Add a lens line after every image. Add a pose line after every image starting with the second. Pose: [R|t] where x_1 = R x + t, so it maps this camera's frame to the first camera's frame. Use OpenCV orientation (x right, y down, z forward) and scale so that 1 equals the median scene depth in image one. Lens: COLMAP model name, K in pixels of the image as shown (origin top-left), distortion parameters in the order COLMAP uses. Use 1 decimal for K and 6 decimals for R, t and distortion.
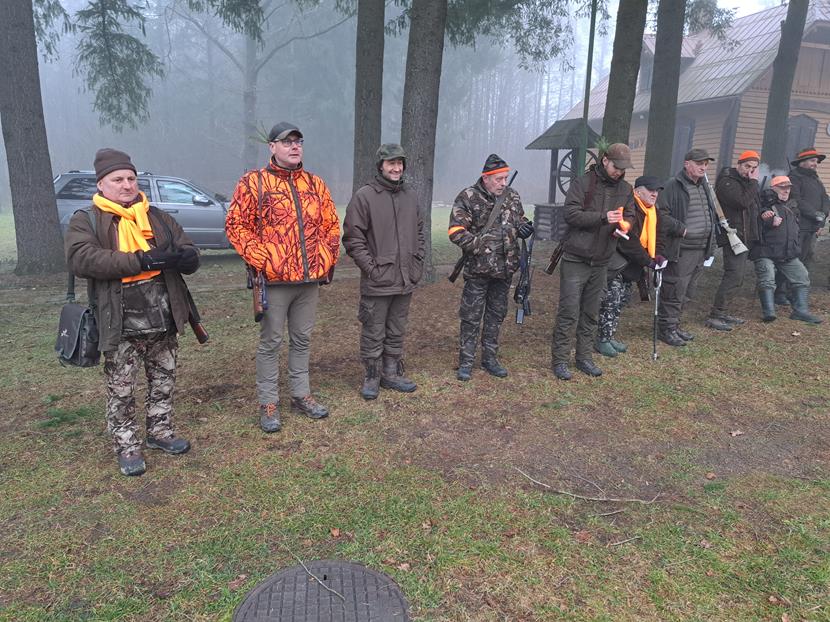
lens RADIAL K [[591.6, 0, 418.7], [0, 591.6, 312.4], [0, 0, 1]] dist [0.072158, -0.057957]
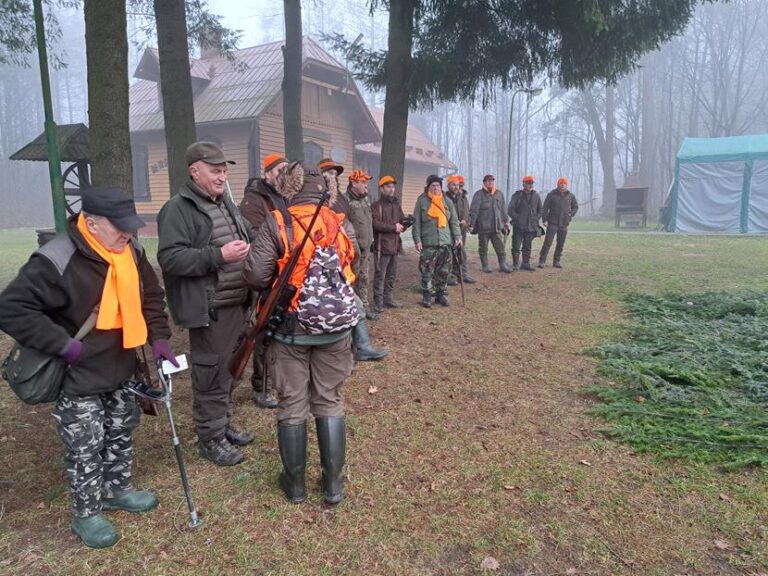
lens RADIAL K [[547.4, 0, 385.3], [0, 547.4, 292.5], [0, 0, 1]] dist [0.072158, -0.057957]
pose [[0.773070, -0.121303, 0.622614, 0.089200], [0.154440, 0.988002, 0.000731, -0.036973], [-0.615232, 0.095591, 0.782529, 0.178351]]
